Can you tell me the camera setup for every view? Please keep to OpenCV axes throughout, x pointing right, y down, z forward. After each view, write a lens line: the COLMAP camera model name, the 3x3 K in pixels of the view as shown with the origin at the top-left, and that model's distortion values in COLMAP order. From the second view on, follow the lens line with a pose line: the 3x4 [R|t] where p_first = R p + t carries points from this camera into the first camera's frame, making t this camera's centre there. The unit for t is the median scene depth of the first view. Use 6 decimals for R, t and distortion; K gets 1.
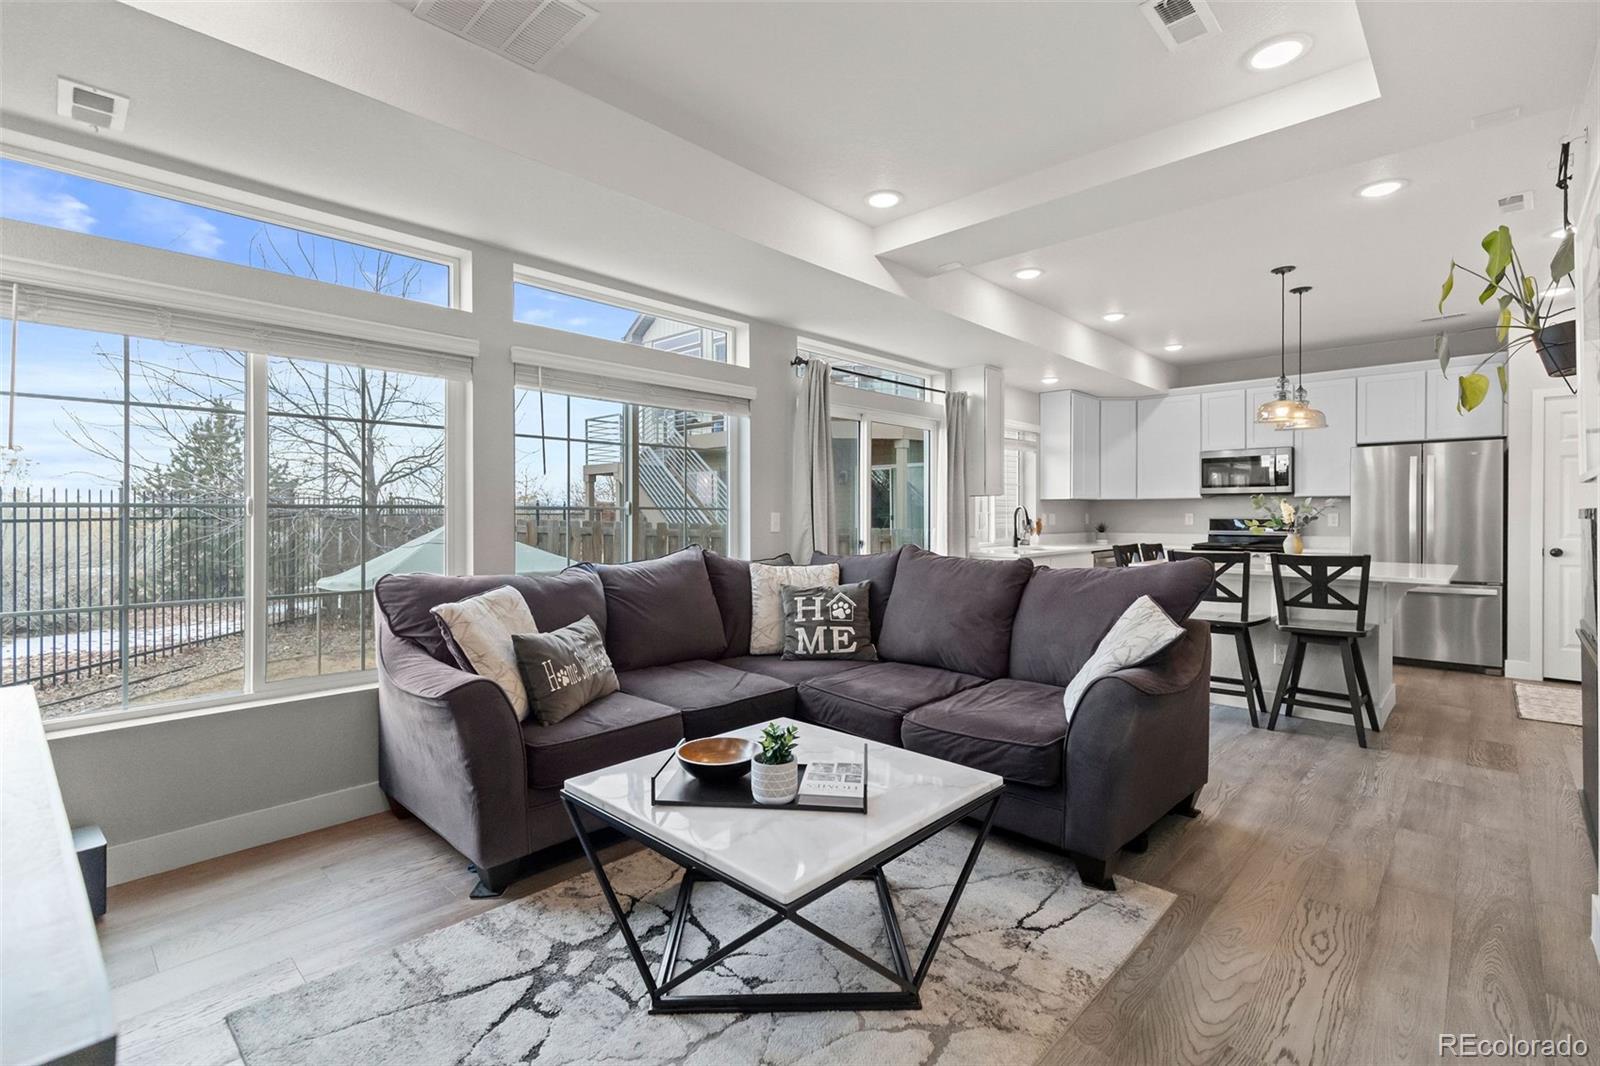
lens RADIAL K [[714.7, 0, 798.2], [0, 714.7, 518.1], [0, 0, 1]] dist [0.002430, 0.000638]
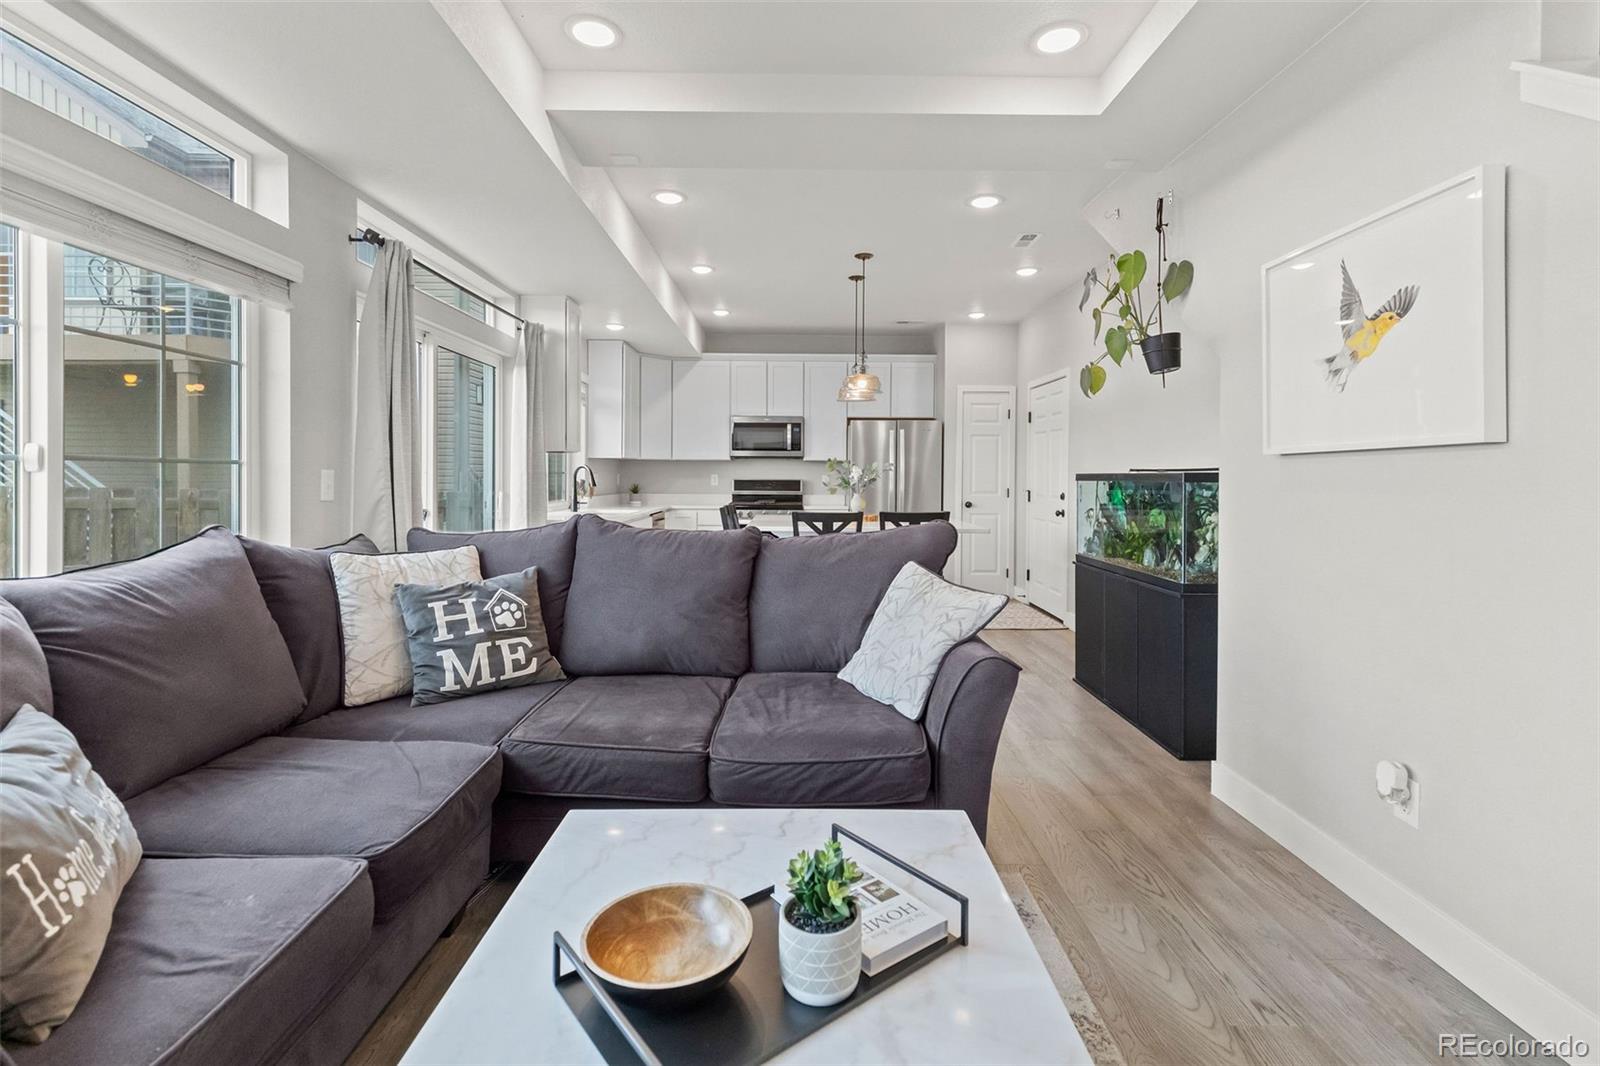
lens RADIAL K [[732.4, 0, 790.8], [0, 732.4, 481.9], [0, 0, 1]] dist [0.003636, 0.000275]
pose [[0.721197, -0.001328, 0.692729, -0.224653], [-0.002209, 0.999989, 0.004217, -0.000828], [-0.692727, -0.004571, 0.721186, 0.304000]]
